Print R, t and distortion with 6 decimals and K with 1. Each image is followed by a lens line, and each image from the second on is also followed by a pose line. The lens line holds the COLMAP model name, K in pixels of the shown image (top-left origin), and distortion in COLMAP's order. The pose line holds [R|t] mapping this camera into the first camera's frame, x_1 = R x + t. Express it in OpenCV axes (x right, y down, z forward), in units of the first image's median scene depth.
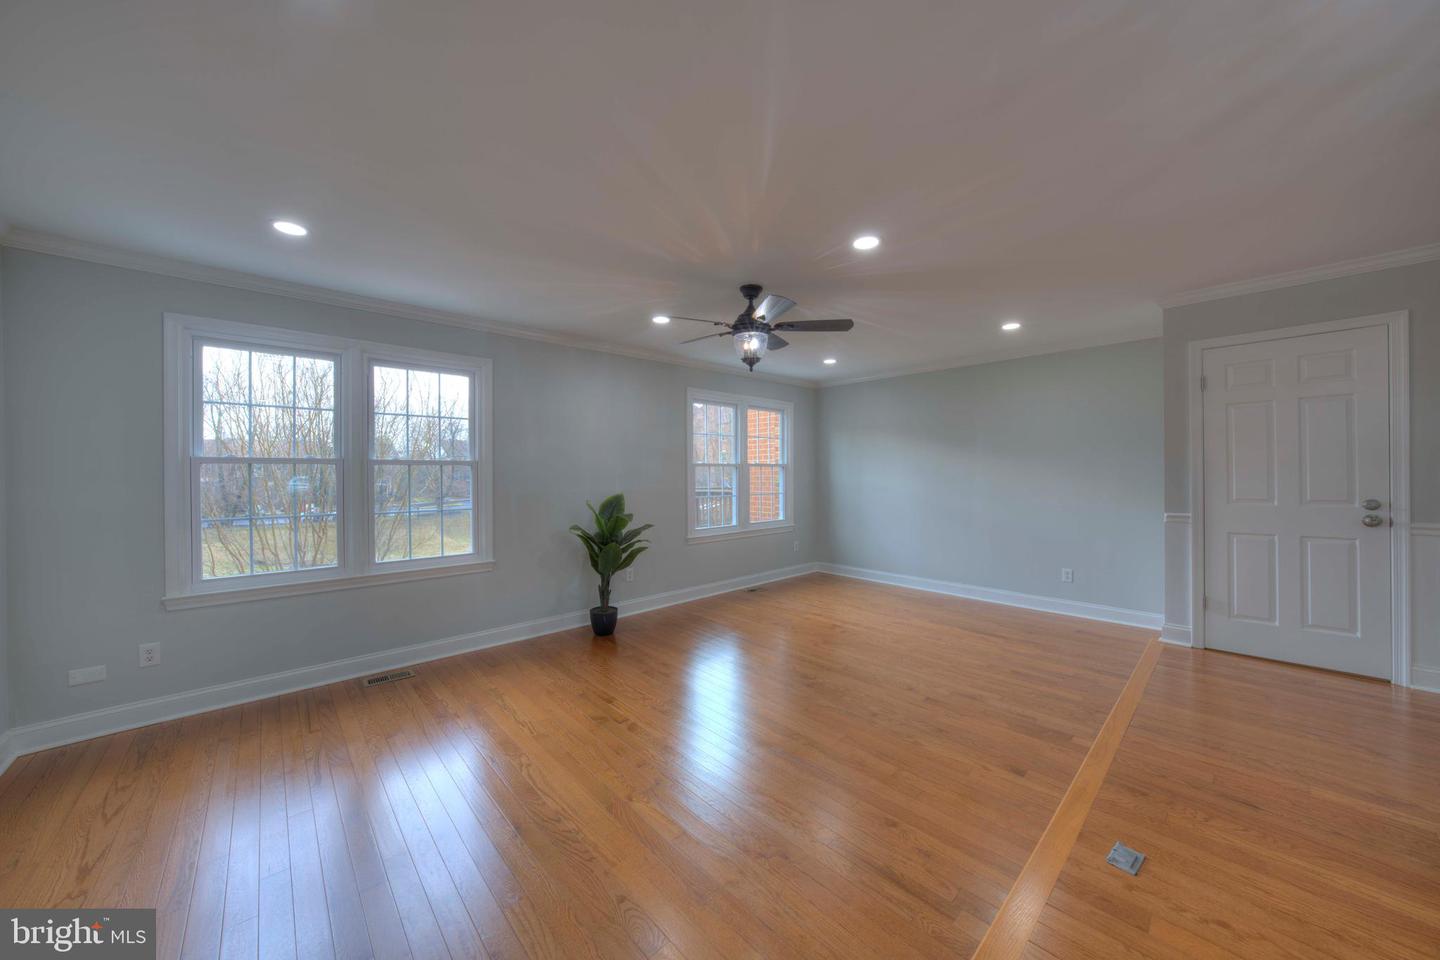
lens RADIAL K [[498.8, 0, 719.0], [0, 498.8, 476.5], [0, 0, 1]] dist [-0.034923, 0.007673]
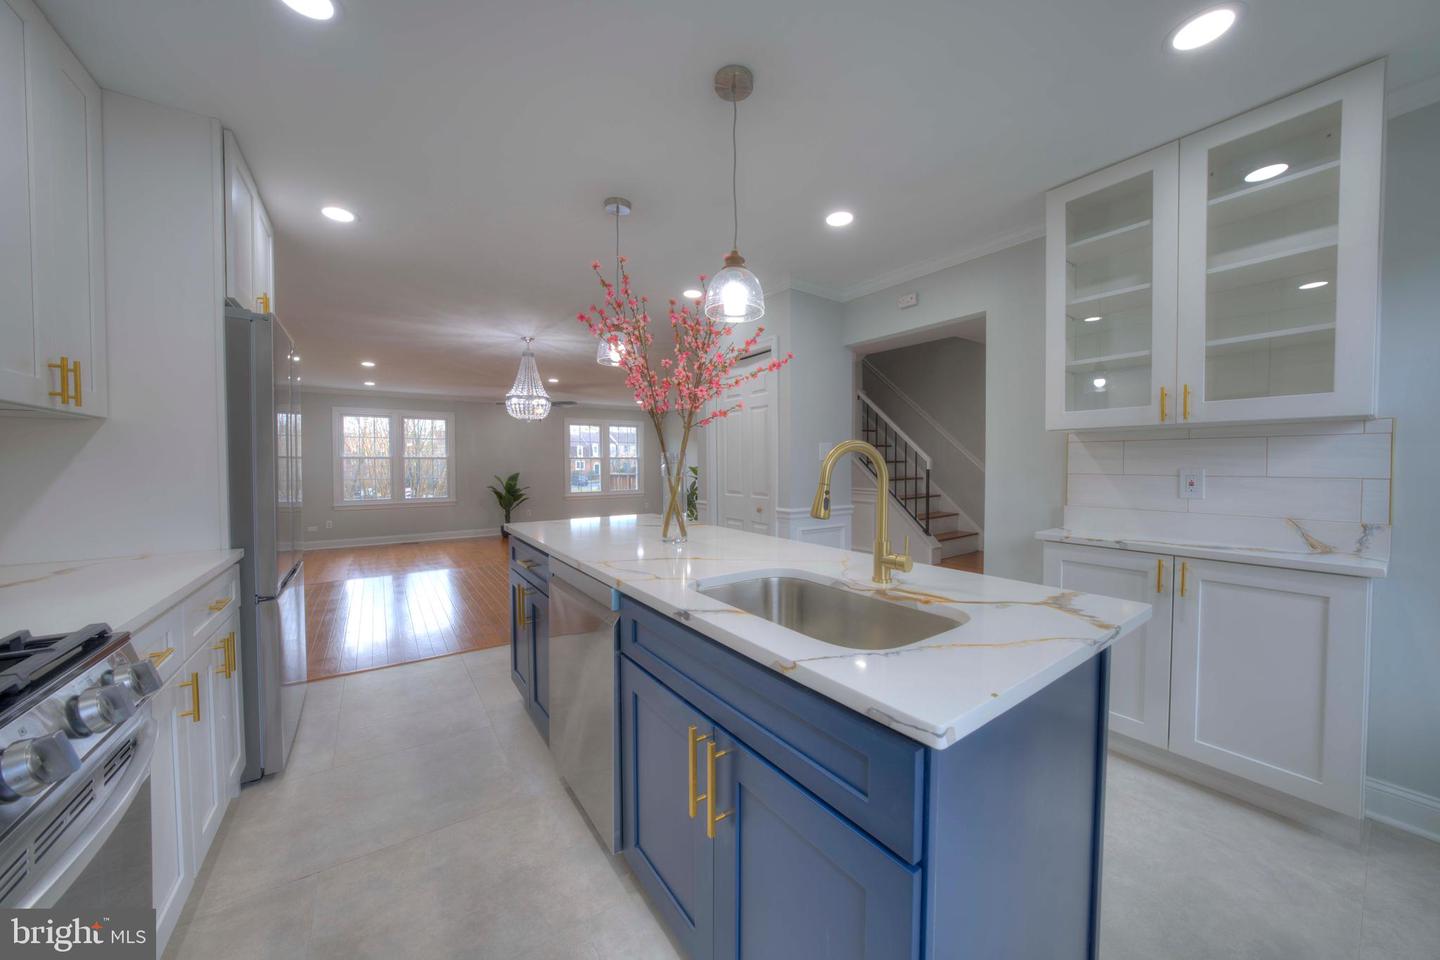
lens RADIAL K [[498.8, 0, 719.0], [0, 498.8, 476.5], [0, 0, 1]] dist [-0.034923, 0.007673]
pose [[0.990144, 0.007307, -0.139865, 1.231372], [-0.004330, 0.999758, 0.021582, 0.002137], [0.139989, -0.020763, 0.989935, -1.254455]]
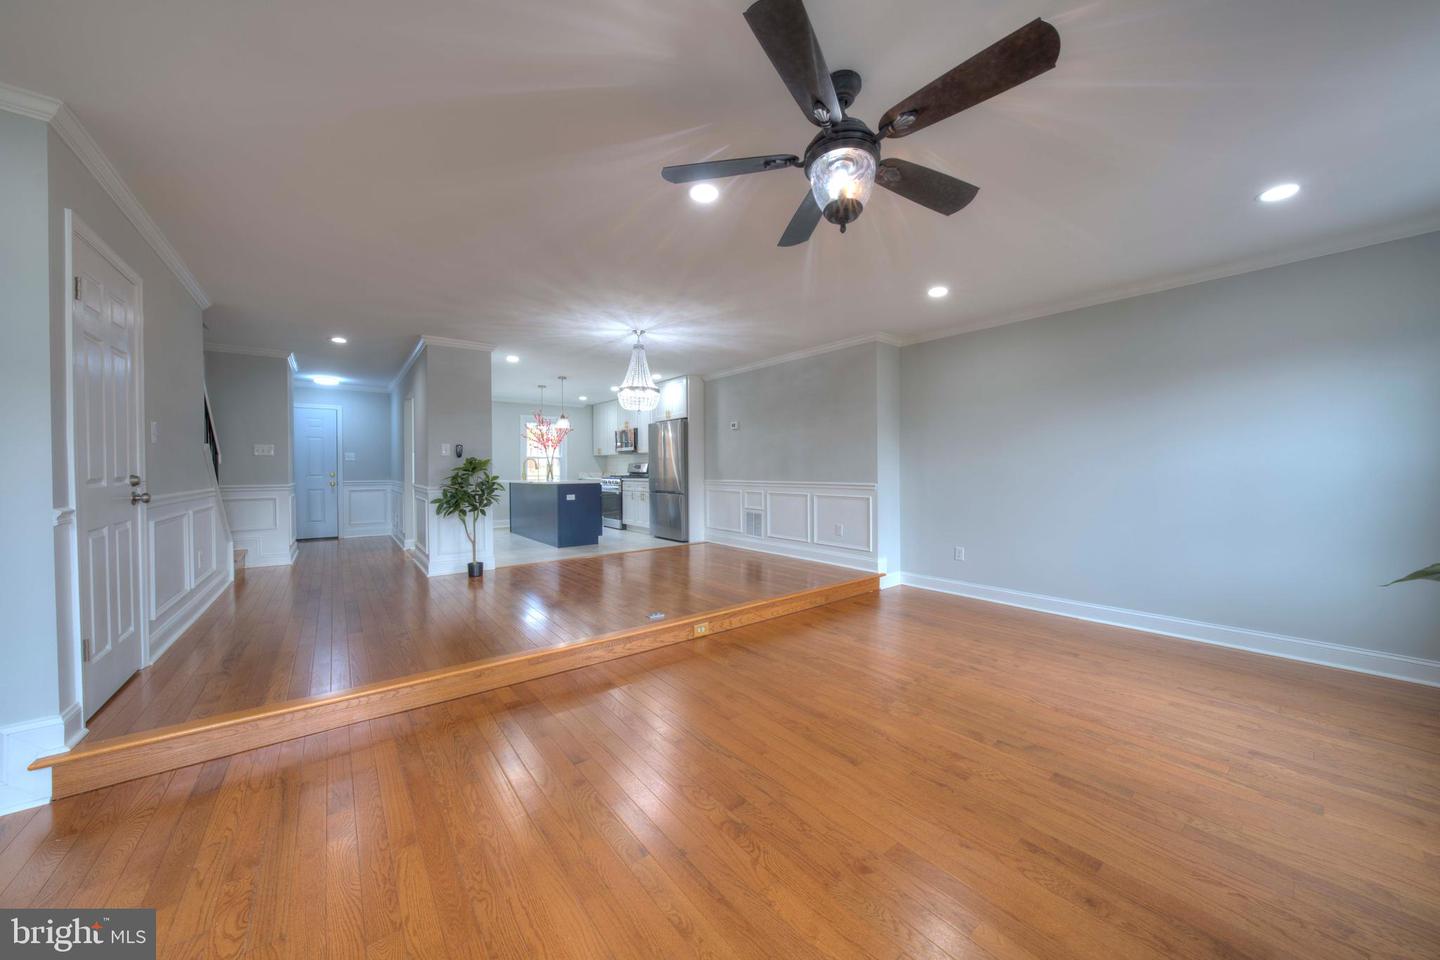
lens RADIAL K [[495.6, 0, 718.4], [0, 495.6, 475.1], [0, 0, 1]] dist [-0.030707, 0.007034]
pose [[-0.996398, 0.009441, 0.084267, 0.149447], [0.010855, 0.999808, 0.016329, 0.037577], [-0.084097, 0.017185, -0.996309, 1.475923]]
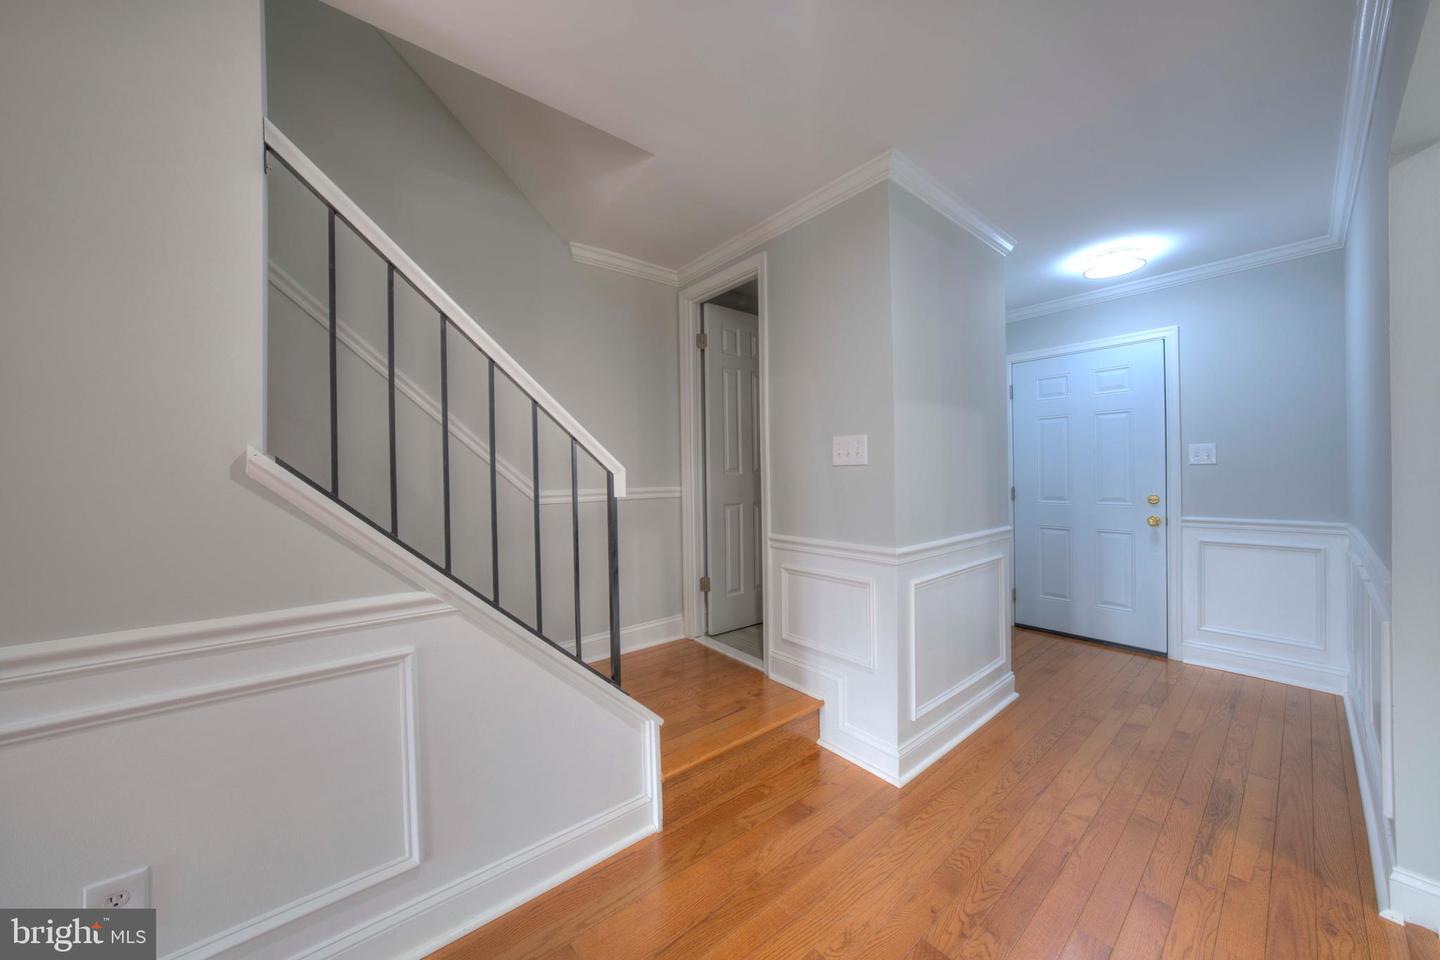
lens RADIAL K [[495.6, 0, 718.4], [0, 495.6, 475.1], [0, 0, 1]] dist [-0.030707, 0.007034]
pose [[0.064119, 0.004461, 0.997932, 1.153772], [0.023249, 0.999712, -0.005962, -0.006148], [-0.997671, 0.023583, 0.063997, 0.132849]]
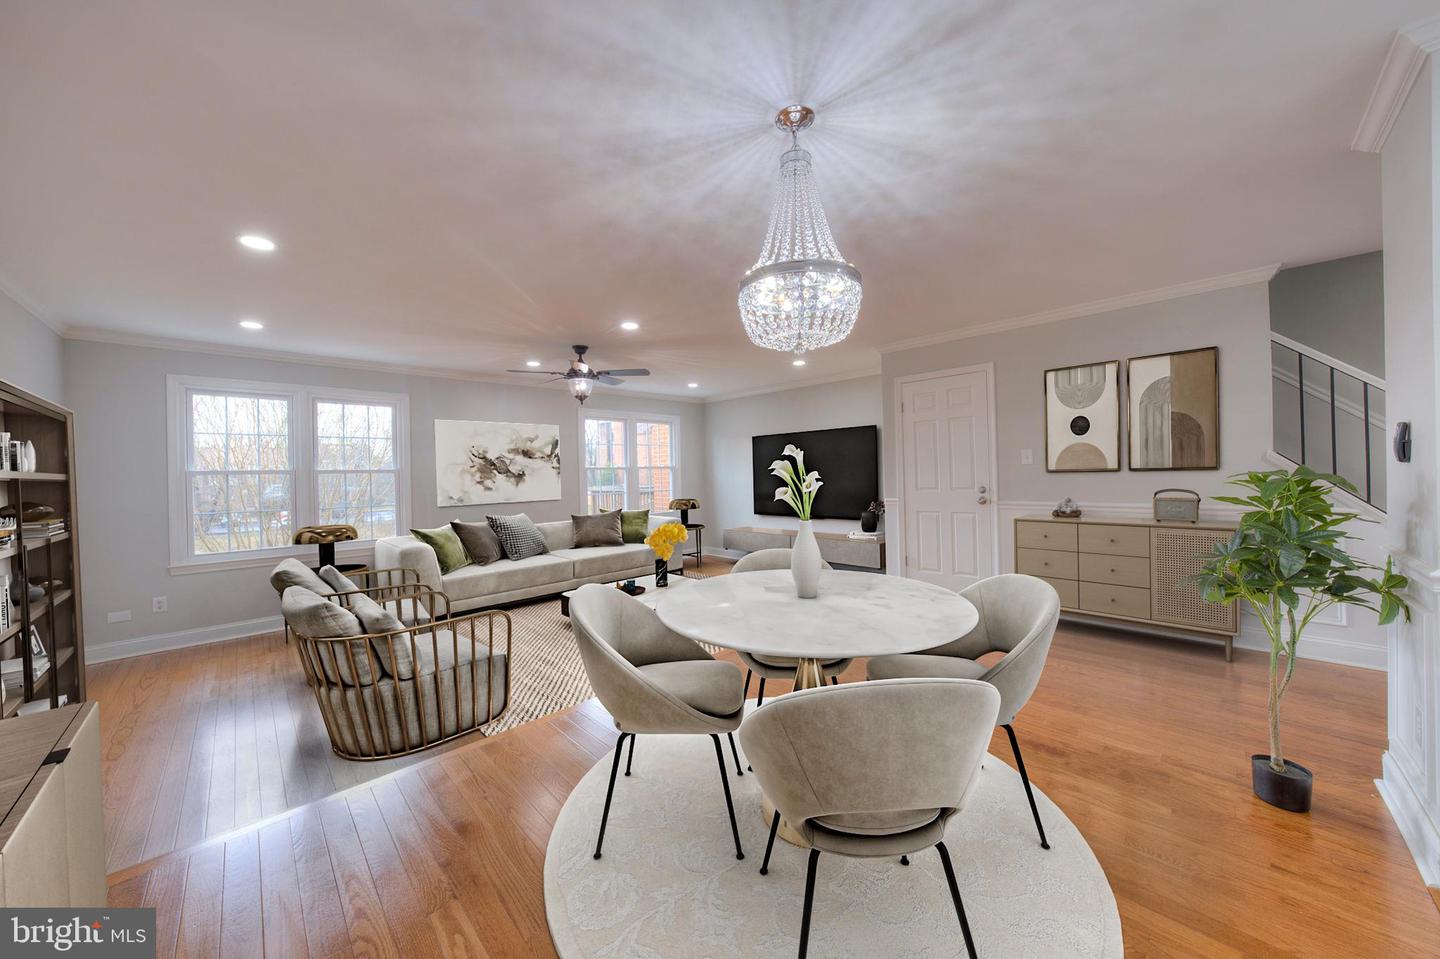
lens RADIAL K [[495.6, 0, 718.4], [0, 495.6, 474.6], [0, 0, 1]] dist [-0.030707, 0.007034]
pose [[0.999486, -0.016705, 0.027379, 0.399562], [0.016778, 0.999856, -0.002438, 0.000708], [-0.027335, 0.002896, 0.999622, -0.419810]]
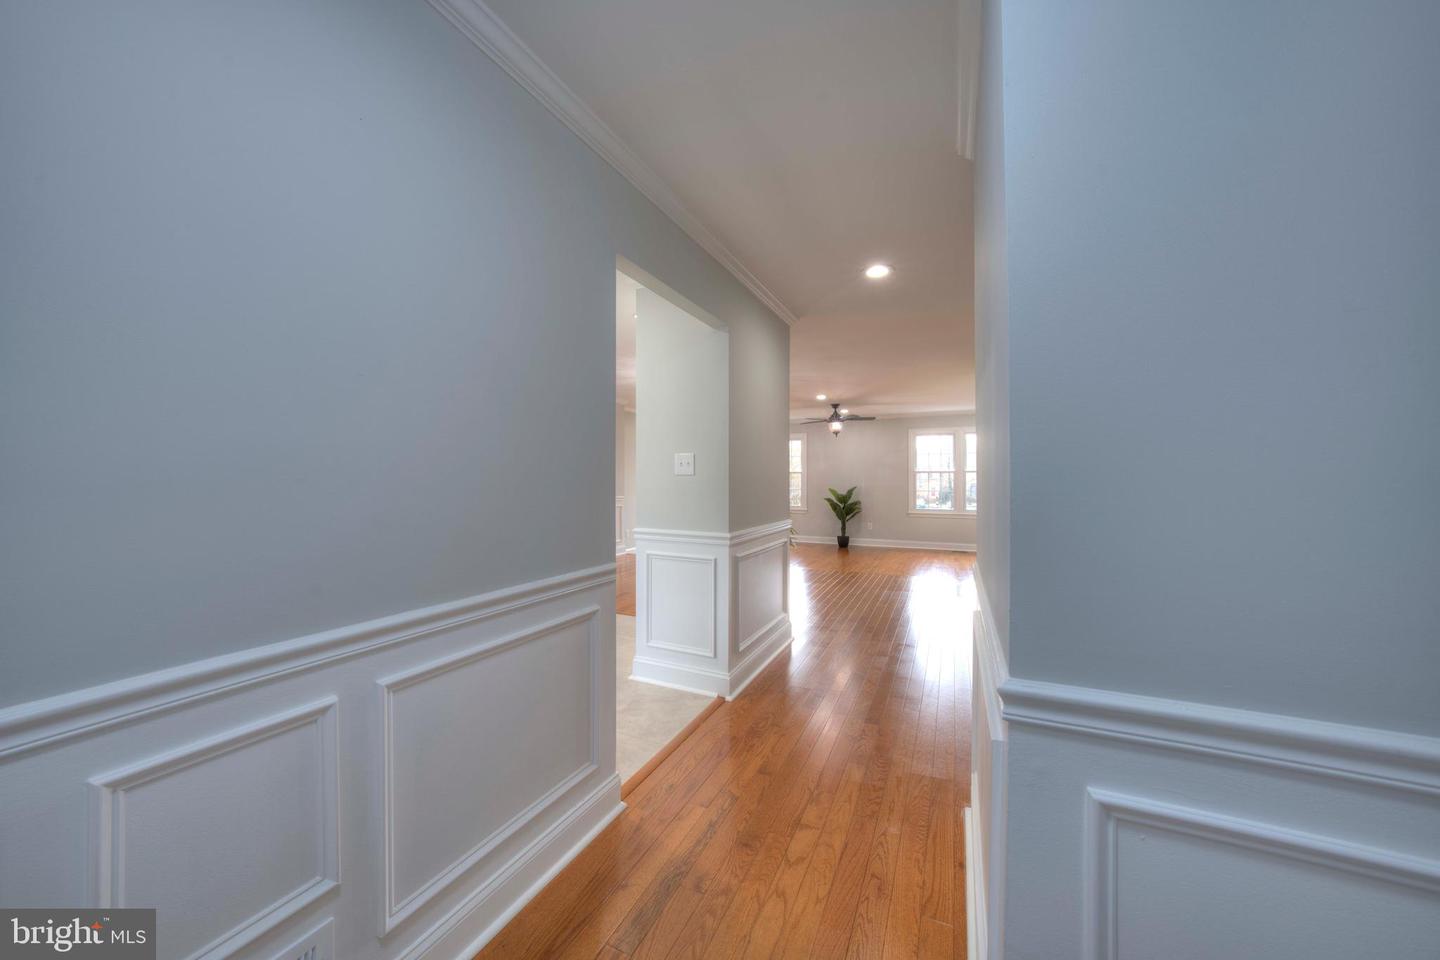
lens RADIAL K [[495.6, 0, 718.4], [0, 495.6, 475.1], [0, 0, 1]] dist [-0.030707, 0.007034]
pose [[0.367099, 0.001908, -0.930180, 2.104443], [-0.009087, 0.999958, -0.001535, -0.006819], [0.930138, 0.009016, 0.367100, -0.468232]]
